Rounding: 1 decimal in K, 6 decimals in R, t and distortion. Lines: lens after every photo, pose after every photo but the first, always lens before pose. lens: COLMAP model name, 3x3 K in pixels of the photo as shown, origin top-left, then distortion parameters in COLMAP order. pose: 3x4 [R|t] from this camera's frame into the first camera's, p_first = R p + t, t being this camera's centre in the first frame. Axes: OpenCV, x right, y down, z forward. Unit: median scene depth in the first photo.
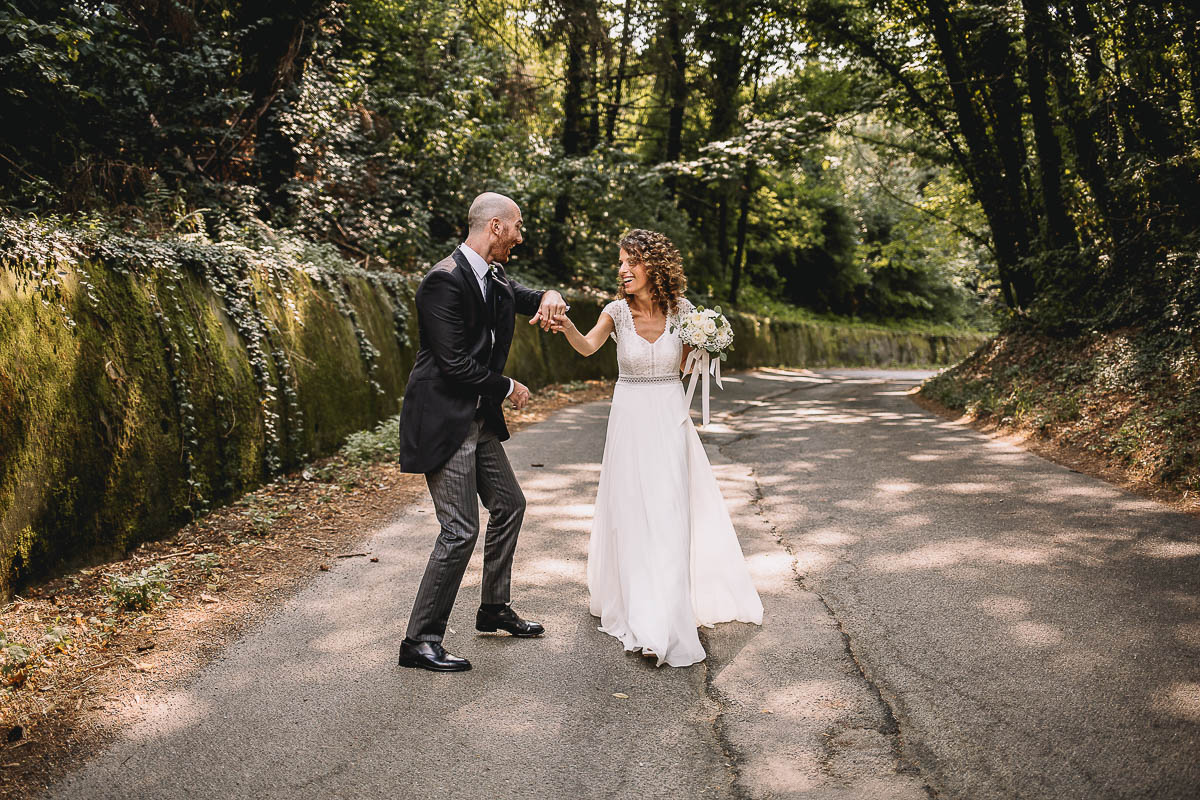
lens RADIAL K [[1398.1, 0, 600.0], [0, 1398.1, 400.0], [0, 0, 1]] dist [-0.067610, 0.001620]
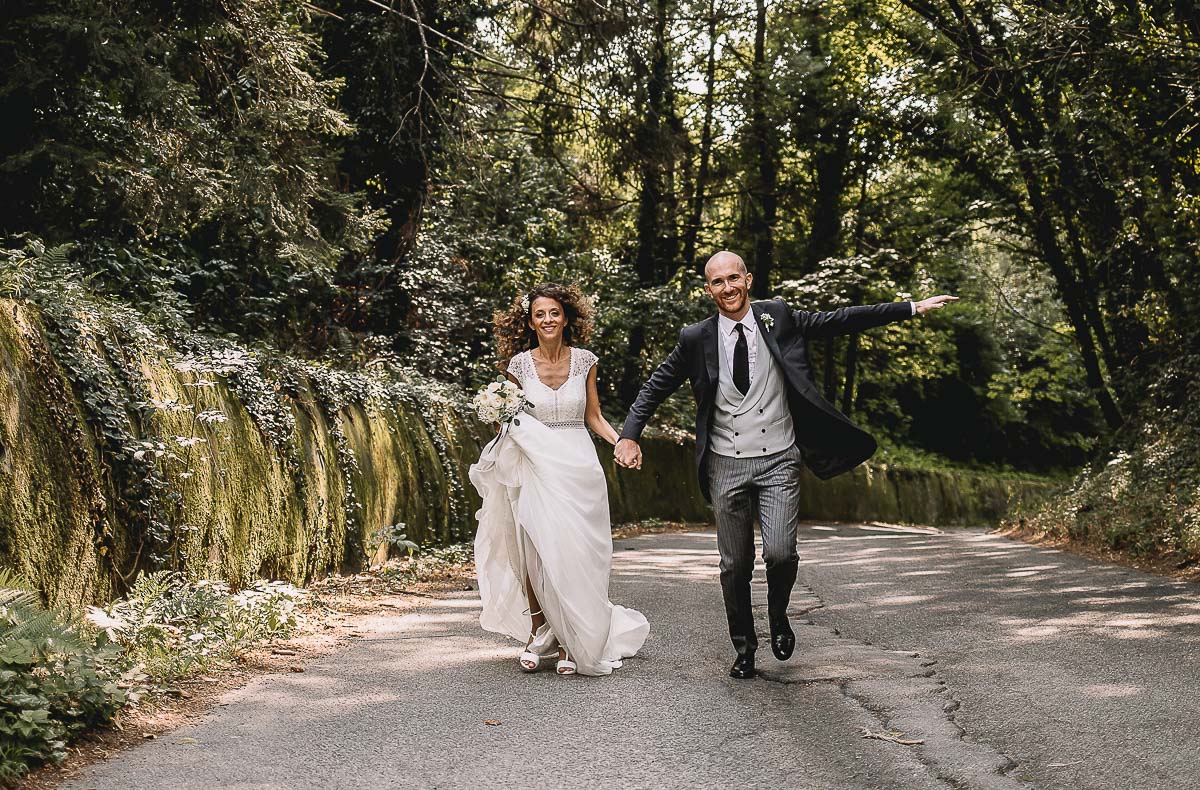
lens RADIAL K [[1224.6, 0, 600.0], [0, 1224.6, 395.0], [0, 0, 1]] dist [-0.007275, -0.001588]
pose [[0.997983, -0.008984, -0.062840, -0.001576], [0.002633, 0.994941, -0.100425, -0.026881], [0.063424, 0.100058, 0.992958, 0.267533]]
